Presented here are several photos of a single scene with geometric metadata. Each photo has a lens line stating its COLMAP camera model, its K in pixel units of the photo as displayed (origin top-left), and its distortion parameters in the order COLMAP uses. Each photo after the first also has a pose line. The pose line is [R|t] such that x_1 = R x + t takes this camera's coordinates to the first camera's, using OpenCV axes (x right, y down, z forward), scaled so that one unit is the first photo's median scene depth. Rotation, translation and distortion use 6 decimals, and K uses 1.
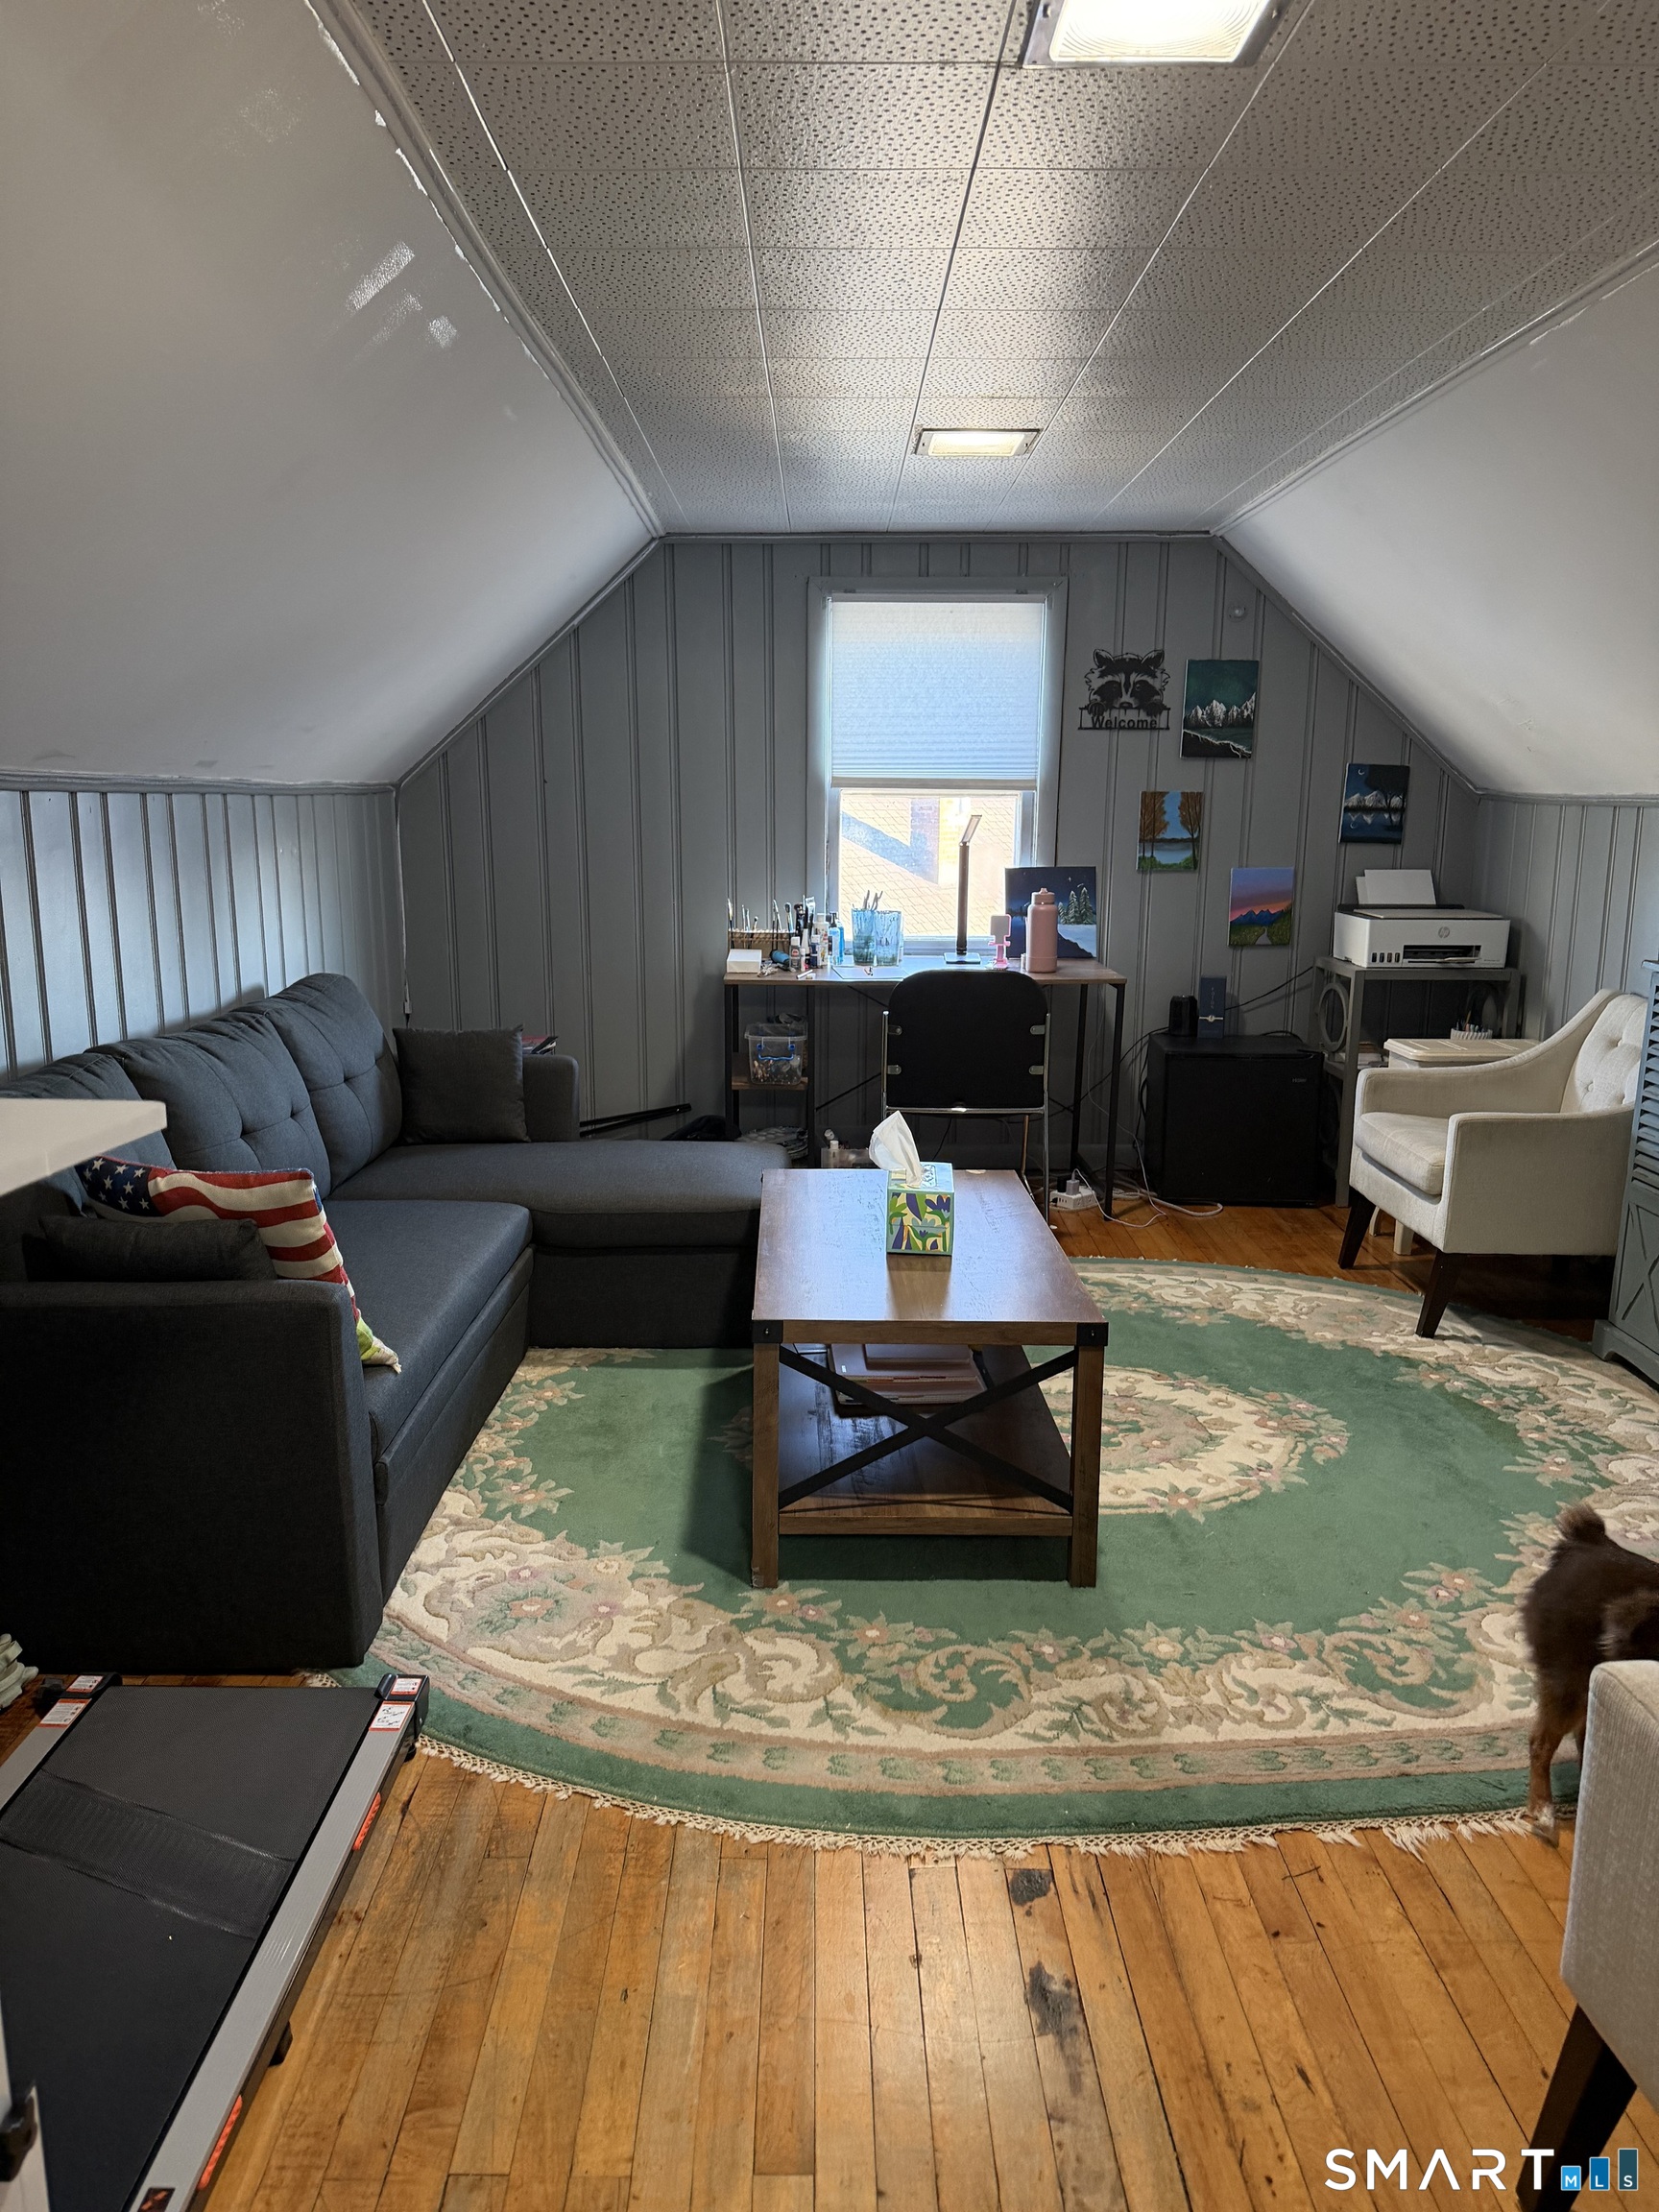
lens RADIAL K [[1544.9, 0, 828.9], [0, 1544.9, 1115.0], [0, 0, 1]] dist [0.035978, -0.056449]
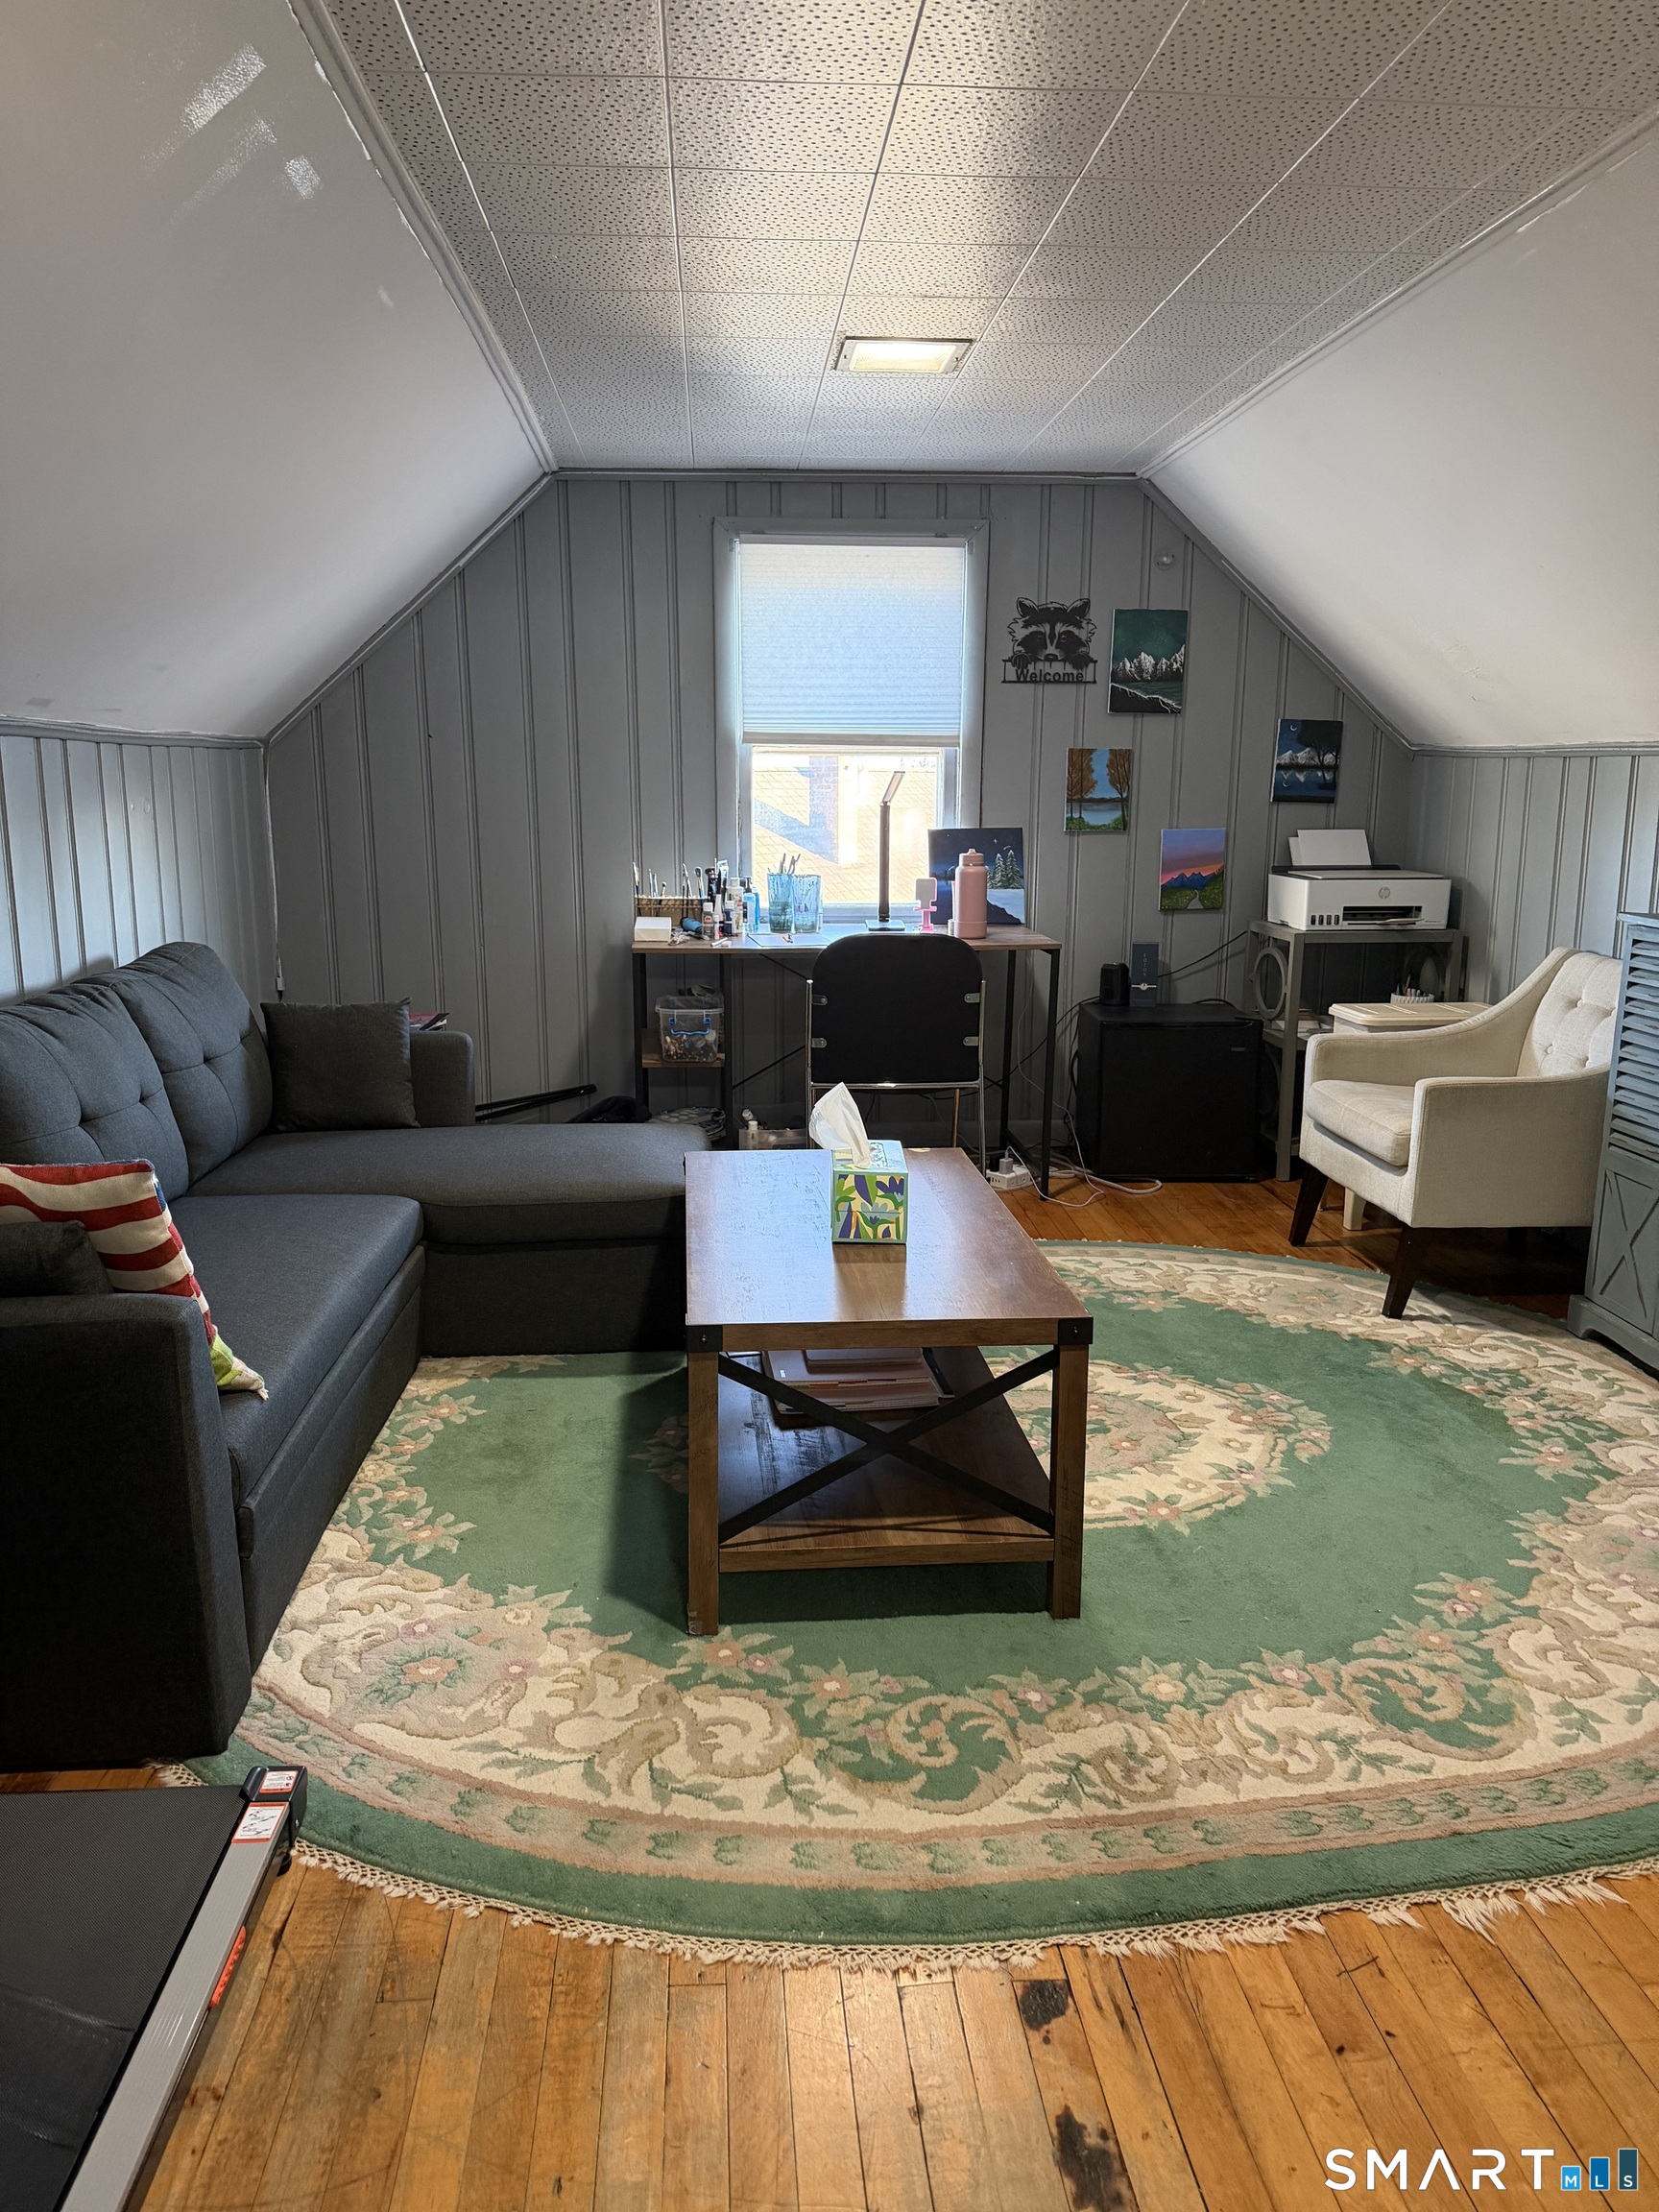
lens RADIAL K [[1544.9, 0, 830.3], [0, 1544.9, 1091.0], [0, 0, 1]] dist [0.035978, -0.056449]
pose [[0.997516, -0.016218, 0.068548, -0.020831], [0.016620, 0.999848, -0.005302, 0.006489], [-0.068452, 0.006428, 0.997634, 0.107372]]
